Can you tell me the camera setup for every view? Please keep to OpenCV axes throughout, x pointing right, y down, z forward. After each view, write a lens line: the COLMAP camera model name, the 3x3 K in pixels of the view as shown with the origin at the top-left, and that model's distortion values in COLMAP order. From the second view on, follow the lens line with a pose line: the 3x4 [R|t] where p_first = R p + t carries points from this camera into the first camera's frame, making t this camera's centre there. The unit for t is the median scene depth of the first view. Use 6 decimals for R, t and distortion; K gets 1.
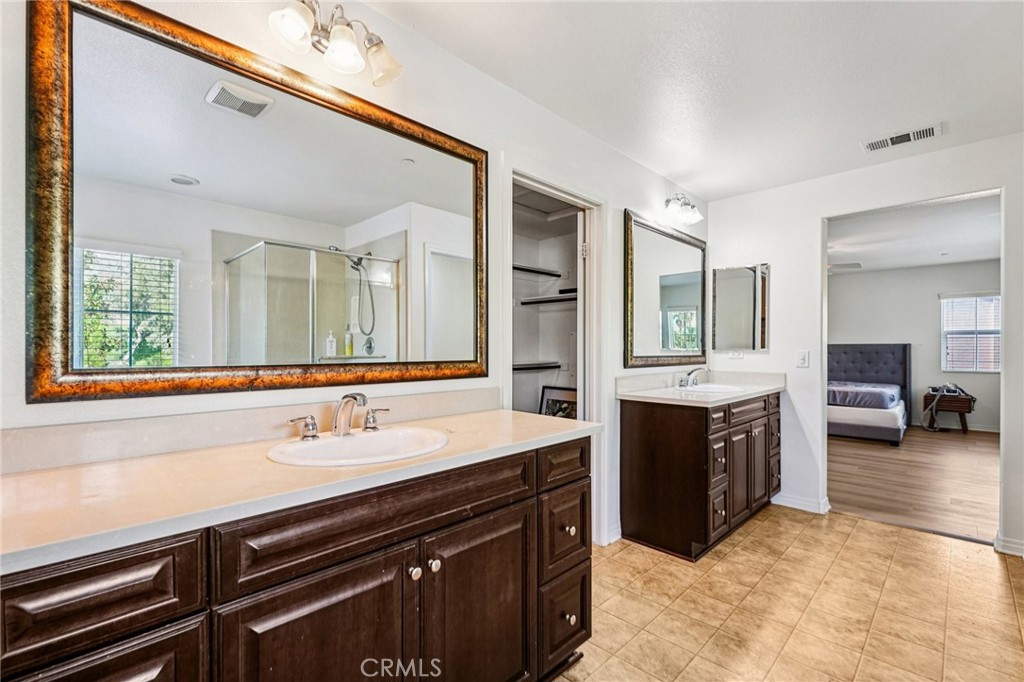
lens RADIAL K [[454.6, 0, 511.1], [0, 454.6, 343.5], [0, 0, 1]] dist [-0.012801, -0.000418]
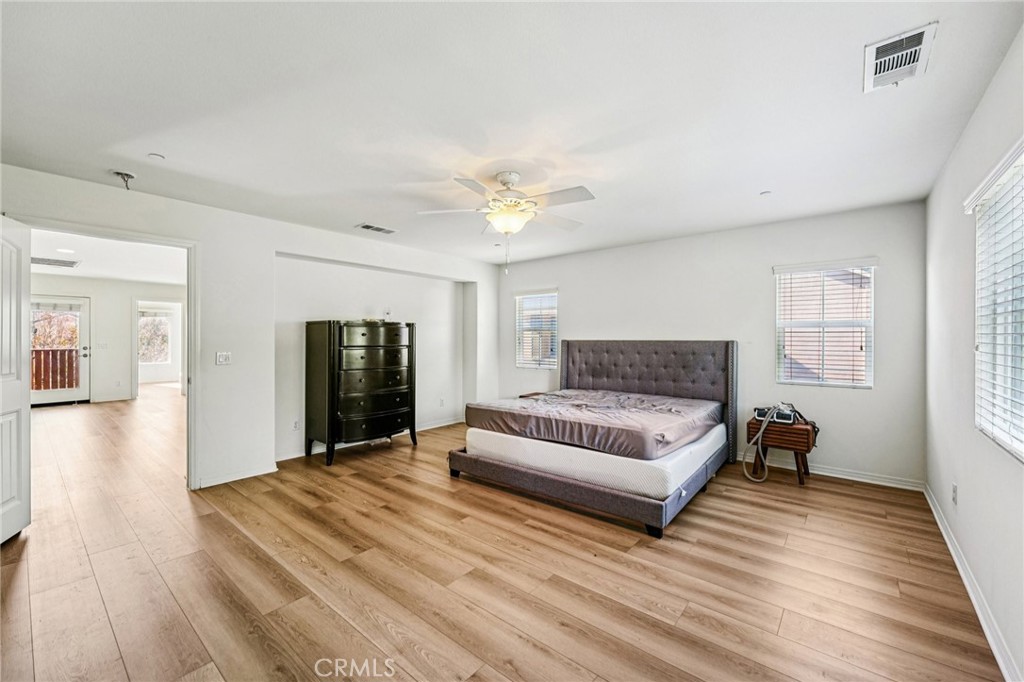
lens RADIAL K [[417.8, 0, 509.3], [0, 417.8, 339.8], [0, 0, 1]] dist [0.002019, -0.000478]
pose [[0.995496, 0.003912, 0.094719, 0.511774], [-0.004260, 0.999985, 0.003473, -0.001143], [-0.094704, -0.003860, 0.995498, 0.428175]]
